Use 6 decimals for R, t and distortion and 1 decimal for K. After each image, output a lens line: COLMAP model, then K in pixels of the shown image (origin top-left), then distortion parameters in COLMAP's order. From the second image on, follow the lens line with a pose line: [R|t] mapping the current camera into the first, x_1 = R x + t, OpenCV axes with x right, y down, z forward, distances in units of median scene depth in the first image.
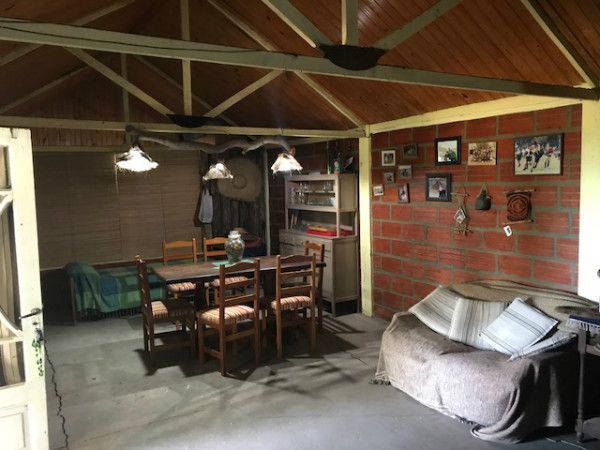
lens RADIAL K [[488.7, 0, 300.0], [0, 488.7, 225.0], [0, 0, 1]] dist [0.004913, -0.011602]
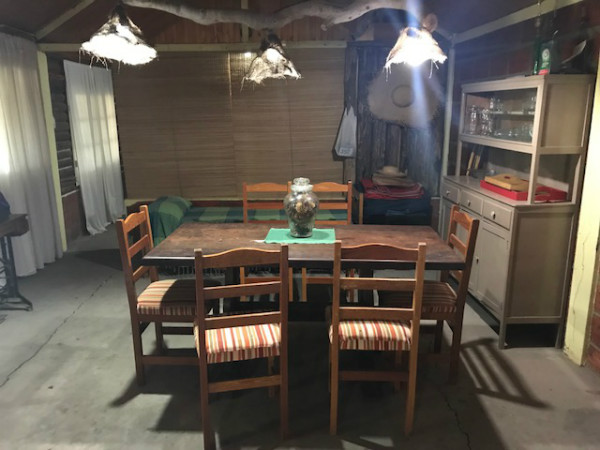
lens RADIAL K [[488.7, 0, 300.0], [0, 488.7, 225.0], [0, 0, 1]] dist [0.004913, -0.011602]
pose [[0.874165, 0.131516, -0.467482, 0.110431], [-0.060573, 0.984642, 0.163741, -0.021952], [0.481837, -0.114820, 0.868706, 0.437623]]
